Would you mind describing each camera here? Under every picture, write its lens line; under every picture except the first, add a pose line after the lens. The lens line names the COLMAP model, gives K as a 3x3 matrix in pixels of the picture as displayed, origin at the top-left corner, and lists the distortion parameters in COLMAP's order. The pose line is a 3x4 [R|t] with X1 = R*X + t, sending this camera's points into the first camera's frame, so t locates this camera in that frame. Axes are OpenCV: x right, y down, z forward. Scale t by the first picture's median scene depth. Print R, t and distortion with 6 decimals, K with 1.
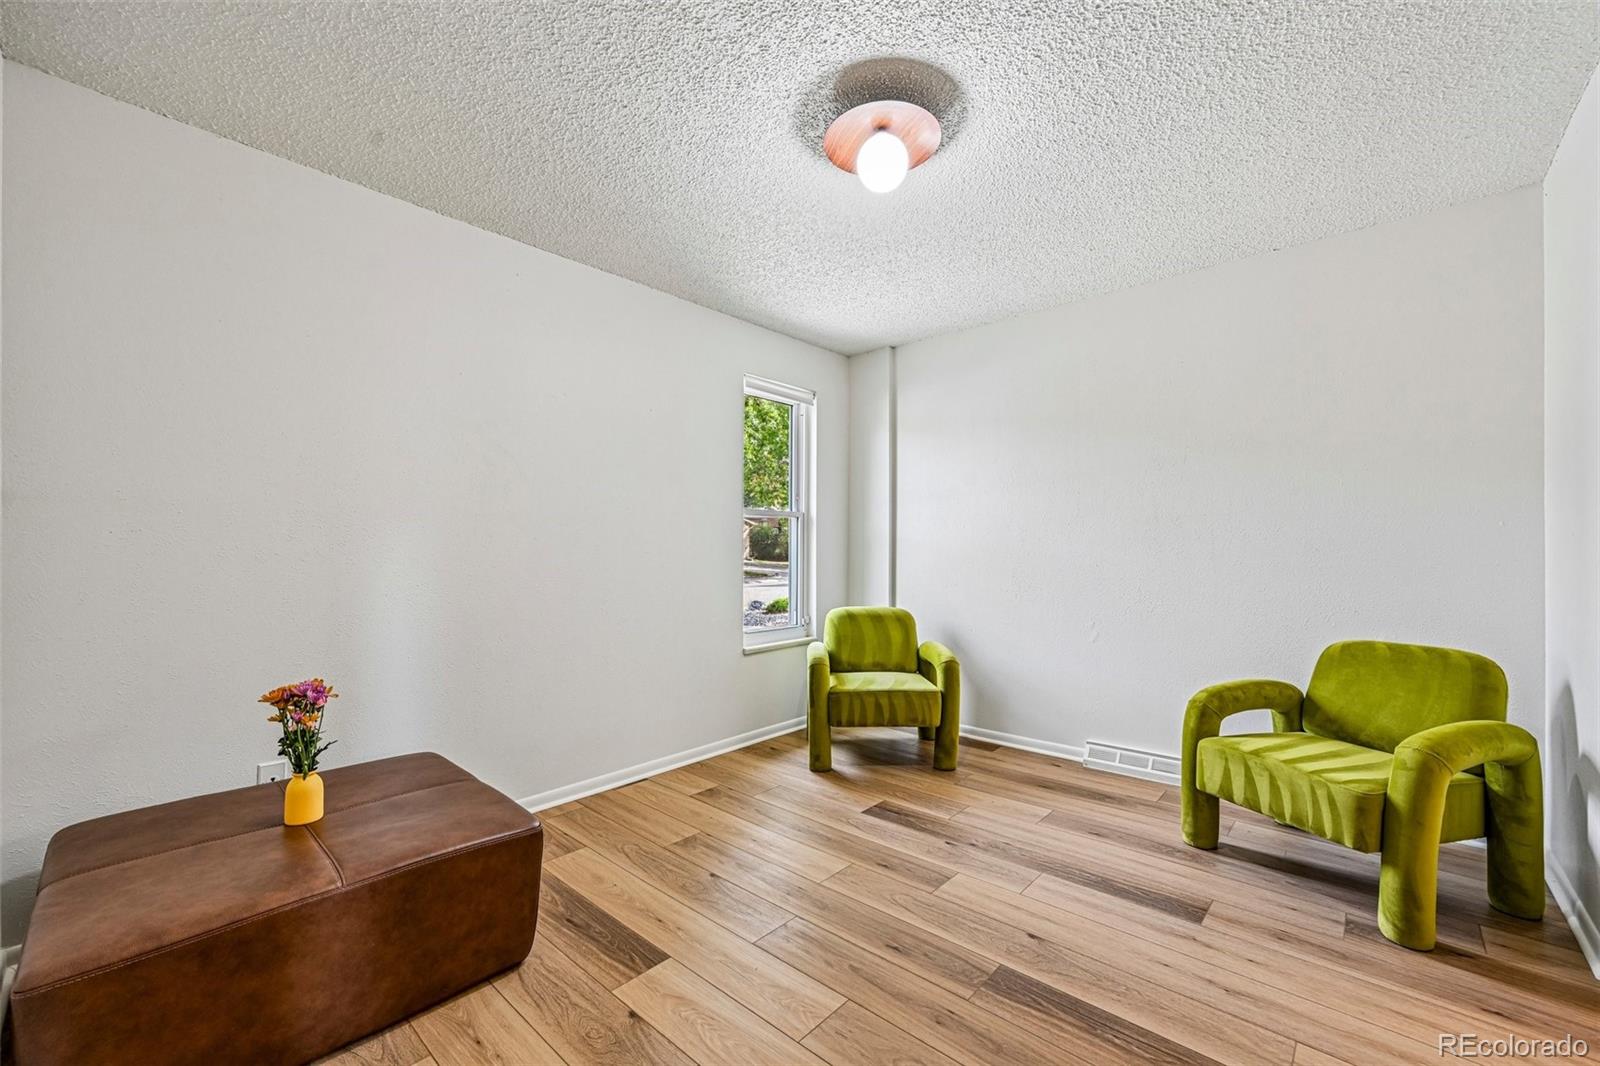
lens RADIAL K [[640.1, 0, 808.2], [0, 640.1, 546.4], [0, 0, 1]] dist [0.000793, -0.000444]
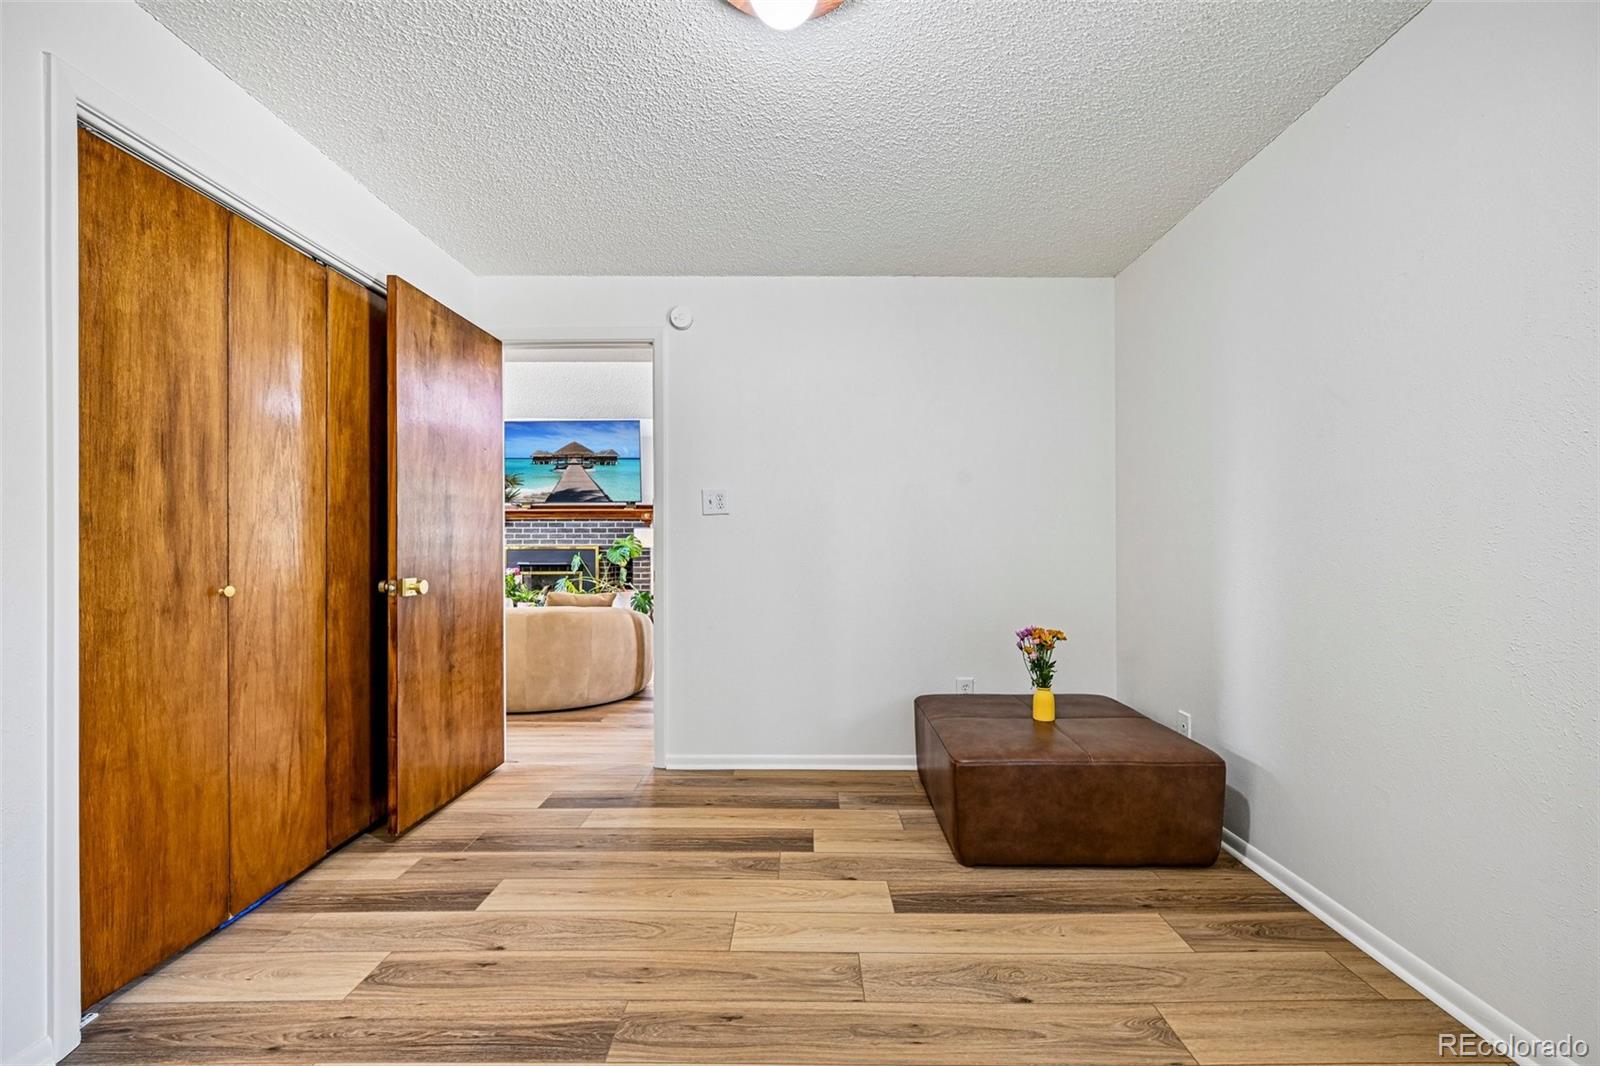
lens RADIAL K [[640.1, 0, 799.0], [0, 640.1, 540.7], [0, 0, 1]] dist [0.000793, -0.000444]
pose [[-0.748121, 0.005451, -0.663540, 0.701419], [0.010070, 0.999944, -0.003139, 0.012311], [0.663486, -0.009030, -0.748134, 1.917246]]
